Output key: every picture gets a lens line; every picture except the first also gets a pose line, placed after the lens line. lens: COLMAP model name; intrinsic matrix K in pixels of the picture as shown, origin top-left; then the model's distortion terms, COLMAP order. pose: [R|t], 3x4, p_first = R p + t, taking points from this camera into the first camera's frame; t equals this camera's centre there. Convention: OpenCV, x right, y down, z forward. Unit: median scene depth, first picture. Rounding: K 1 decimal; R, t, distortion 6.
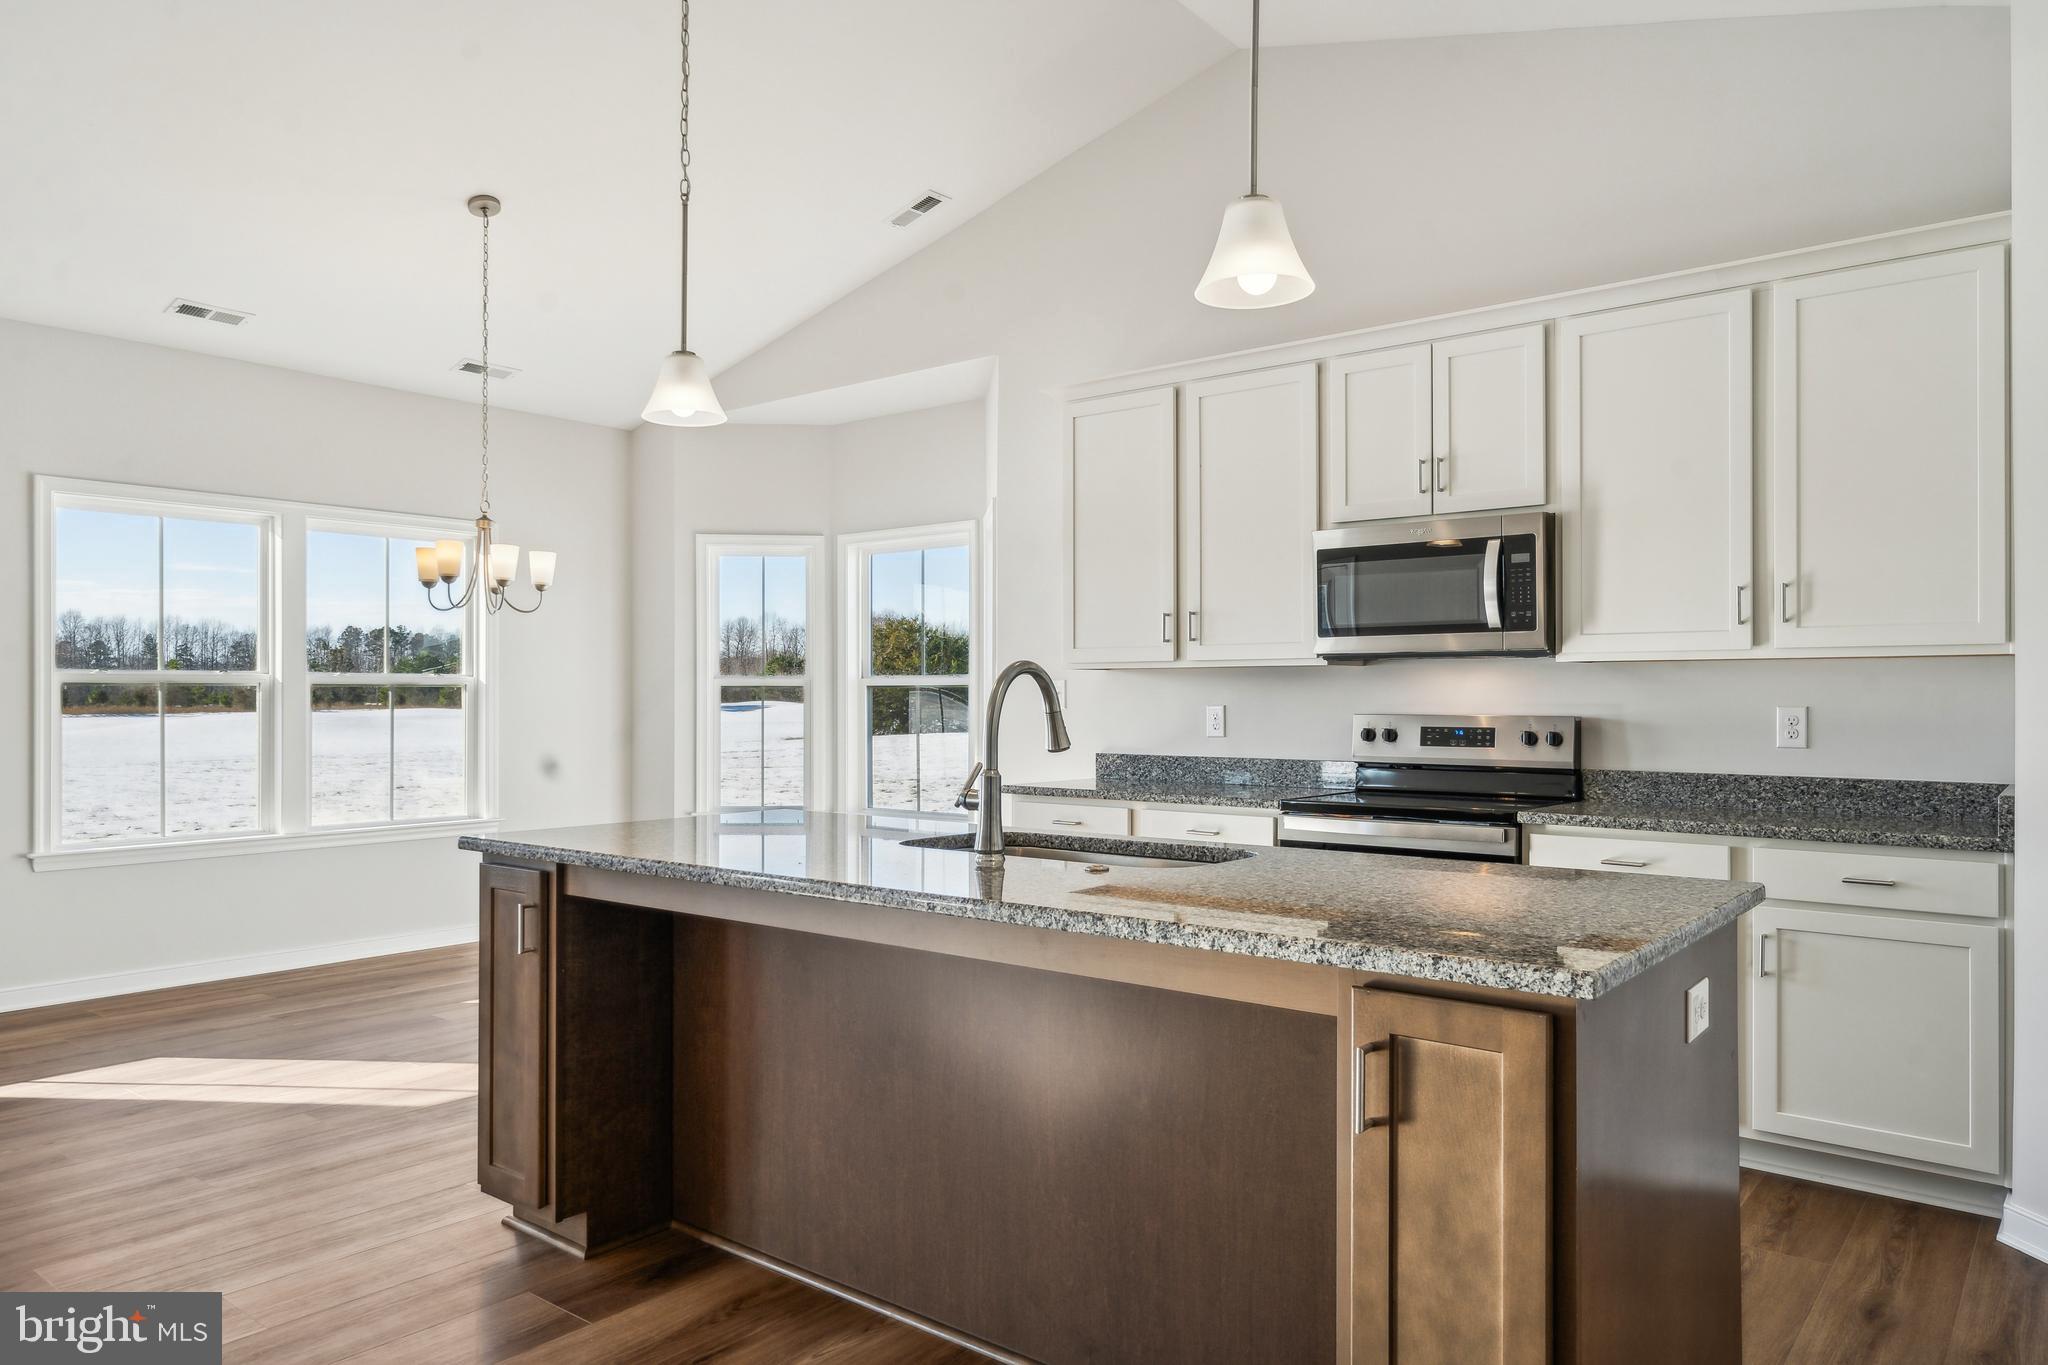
lens RADIAL K [[1349.0, 0, 1028.2], [0, 1349.0, 683.0], [0, 0, 1]] dist [-0.002983, 0.006518]
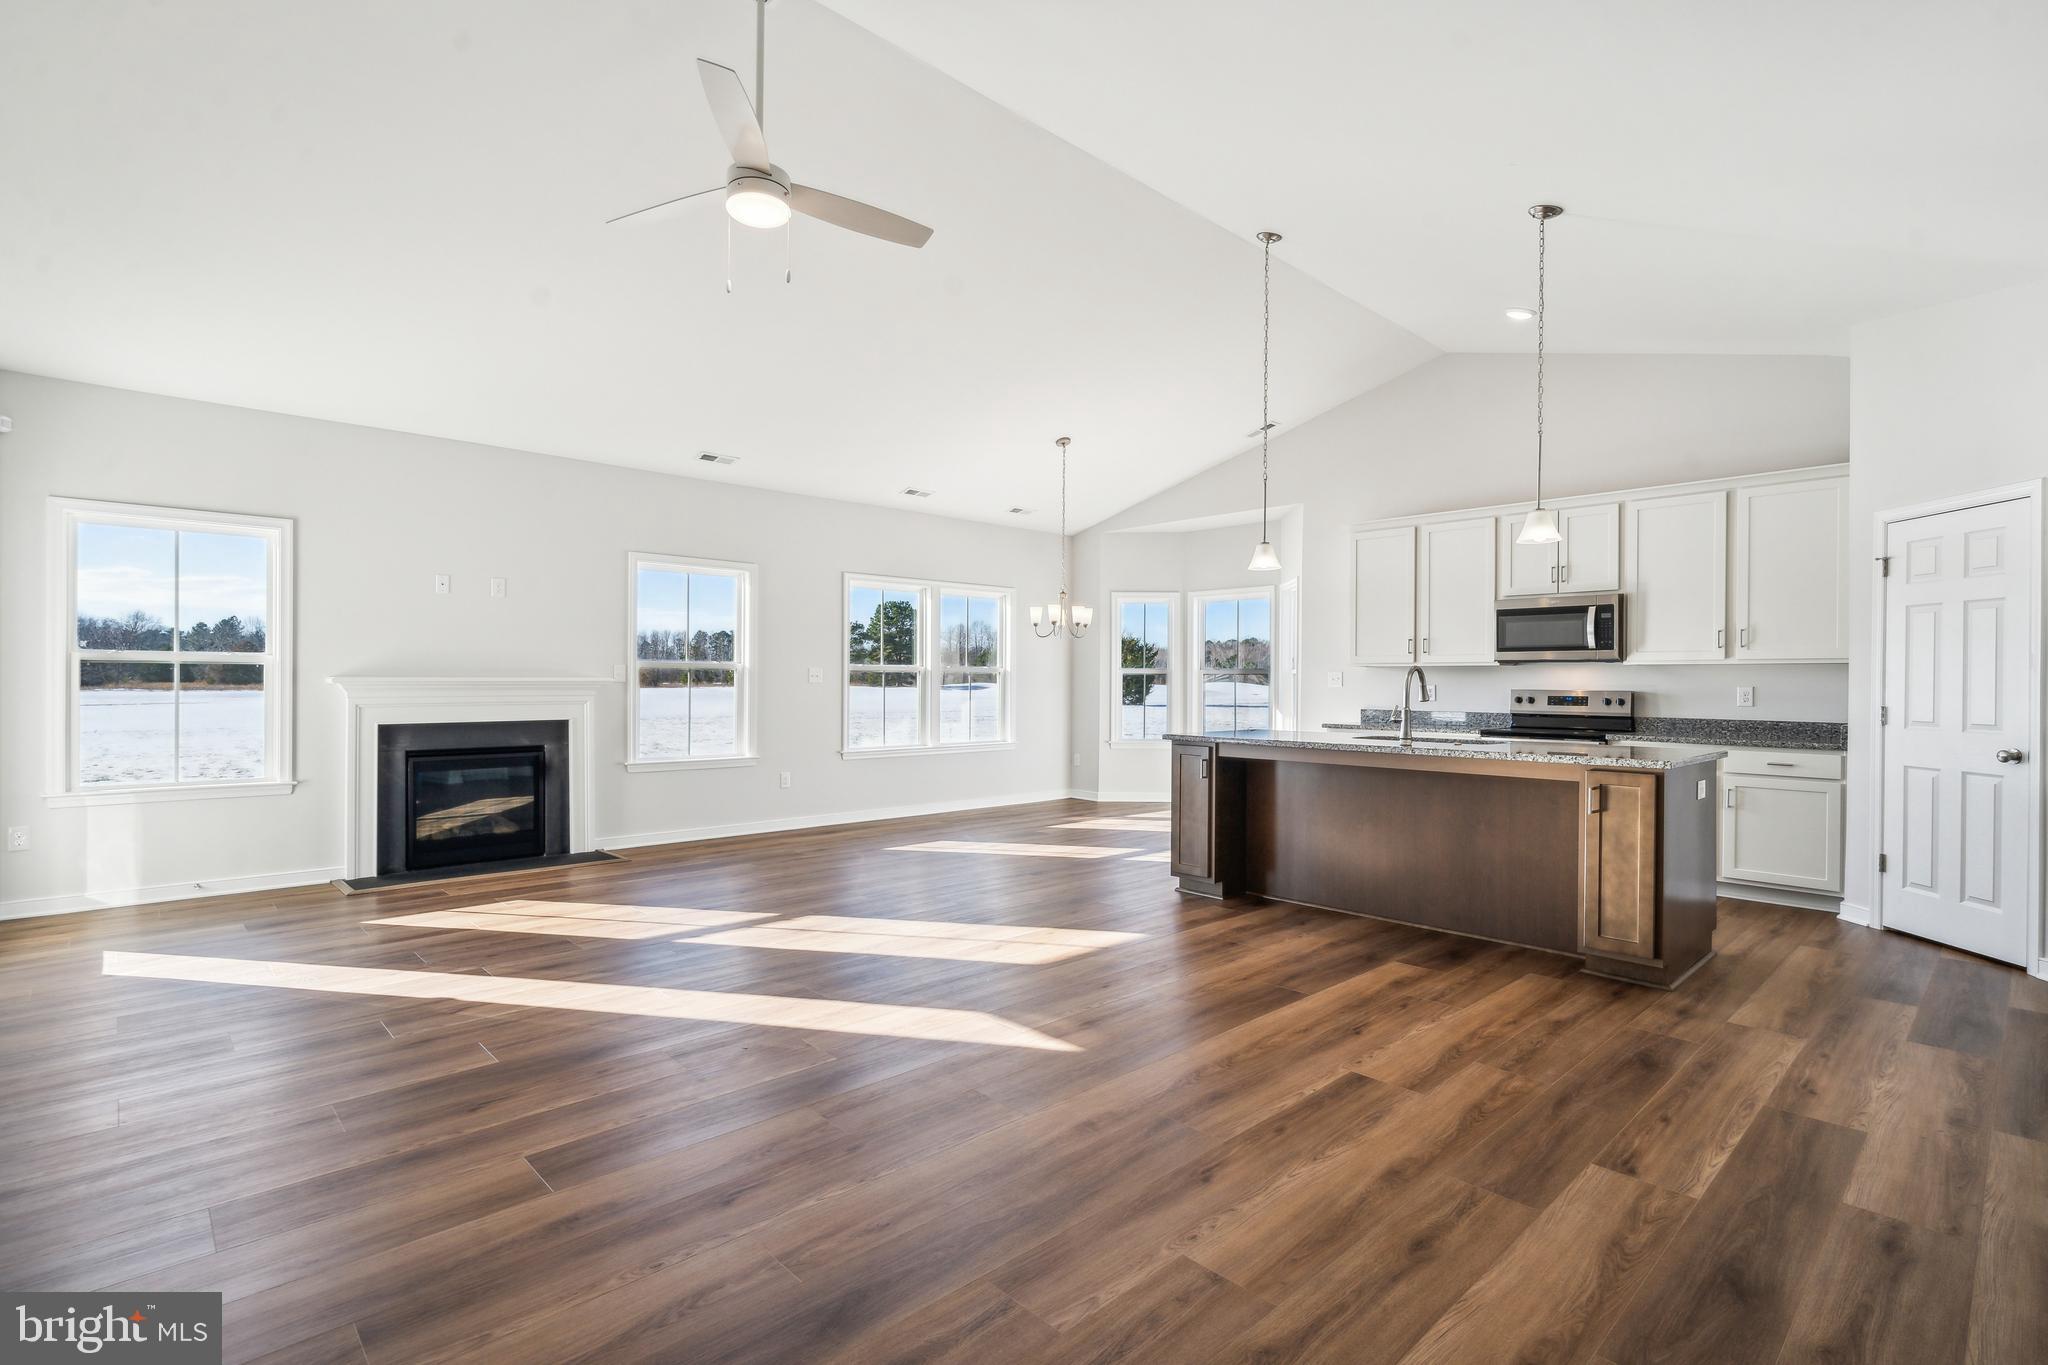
lens RADIAL K [[974.3, 0, 1020.3], [0, 974.3, 677.1], [0, 0, 1]] dist [-0.001966, -0.001766]
pose [[0.990647, 0.005718, -0.136327, -0.354672], [-0.004815, 0.999964, 0.006954, -0.002566], [0.136362, -0.006233, 0.990639, -0.671402]]
